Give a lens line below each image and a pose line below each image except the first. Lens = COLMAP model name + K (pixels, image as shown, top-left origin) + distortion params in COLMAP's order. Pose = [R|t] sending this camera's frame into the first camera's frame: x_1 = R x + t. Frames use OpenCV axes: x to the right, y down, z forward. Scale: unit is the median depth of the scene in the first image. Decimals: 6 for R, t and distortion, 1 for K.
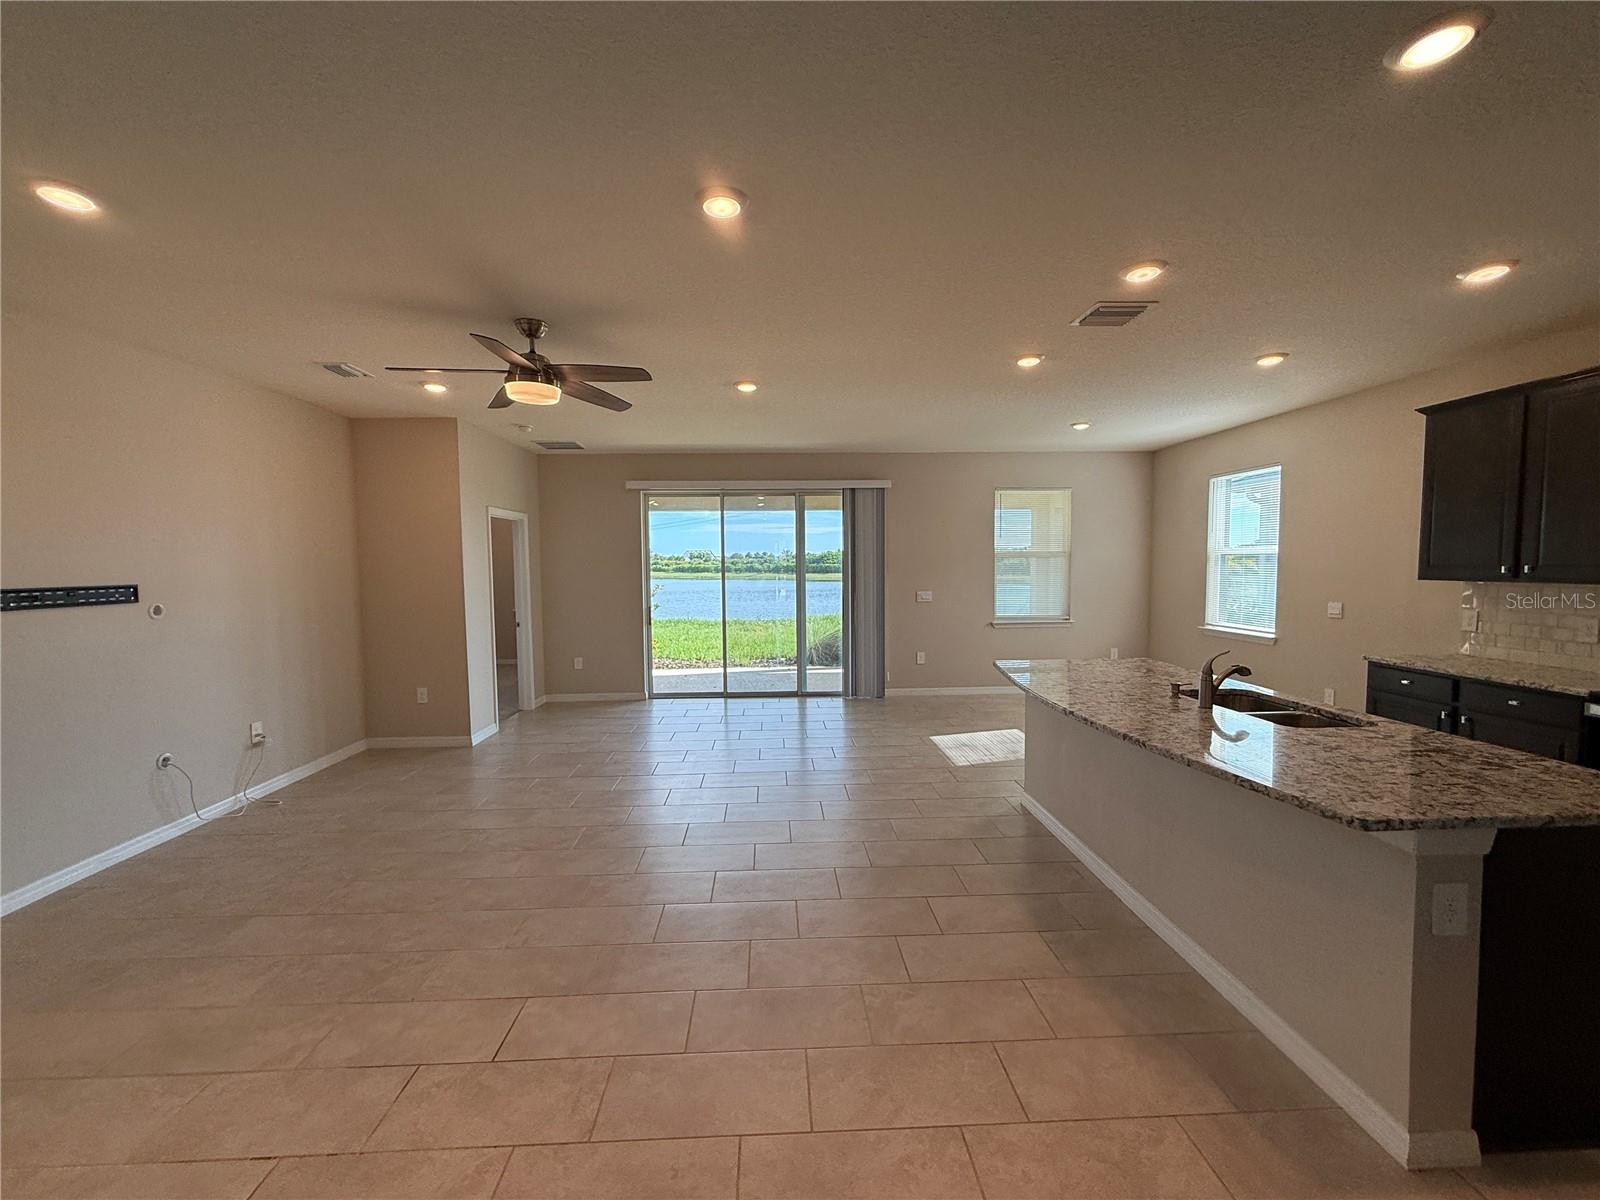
lens RADIAL K [[638.9, 0, 796.8], [0, 638.9, 605.1], [0, 0, 1]] dist [0.000244, 0.001692]
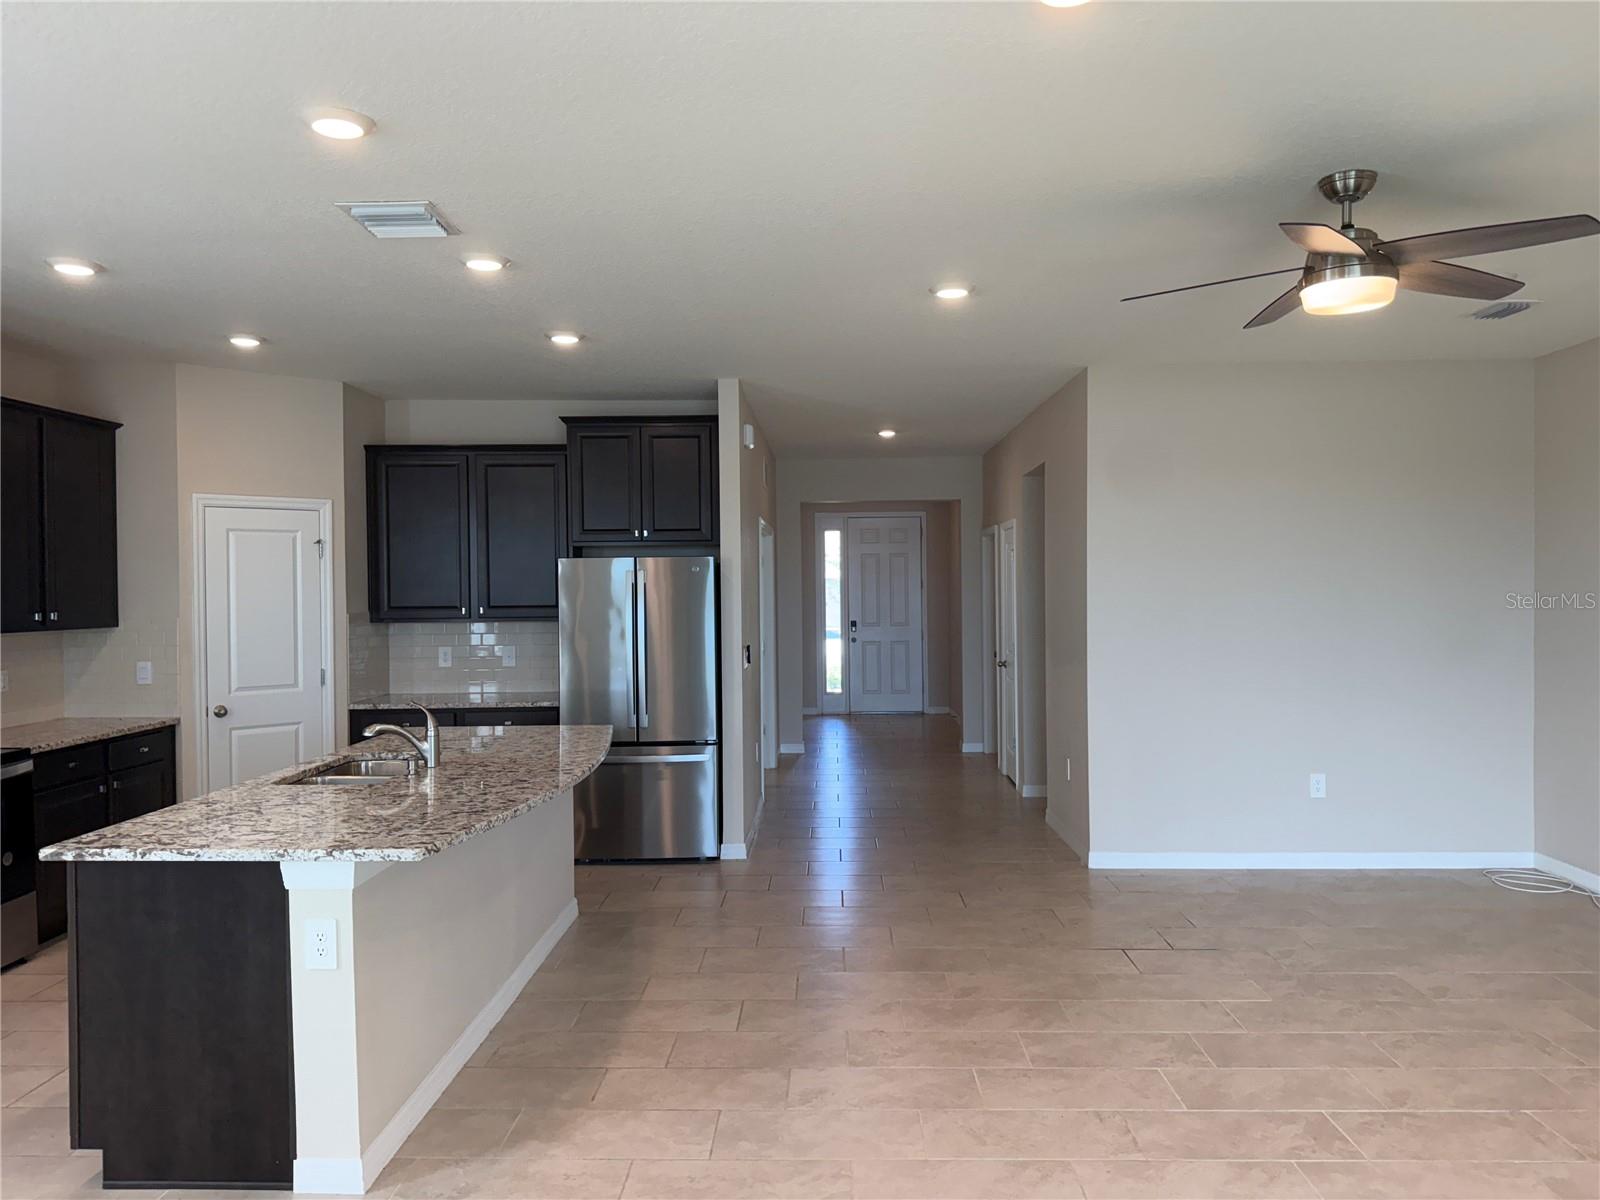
lens RADIAL K [[1126.5, 0, 804.2], [0, 1126.5, 595.2], [0, 0, 1]] dist [0.067239, -0.082343]
pose [[-0.997624, 0.019068, 0.066197, 0.007741], [0.023954, 0.996984, 0.073819, -0.069300], [-0.064590, 0.075230, -0.995072, 0.978350]]
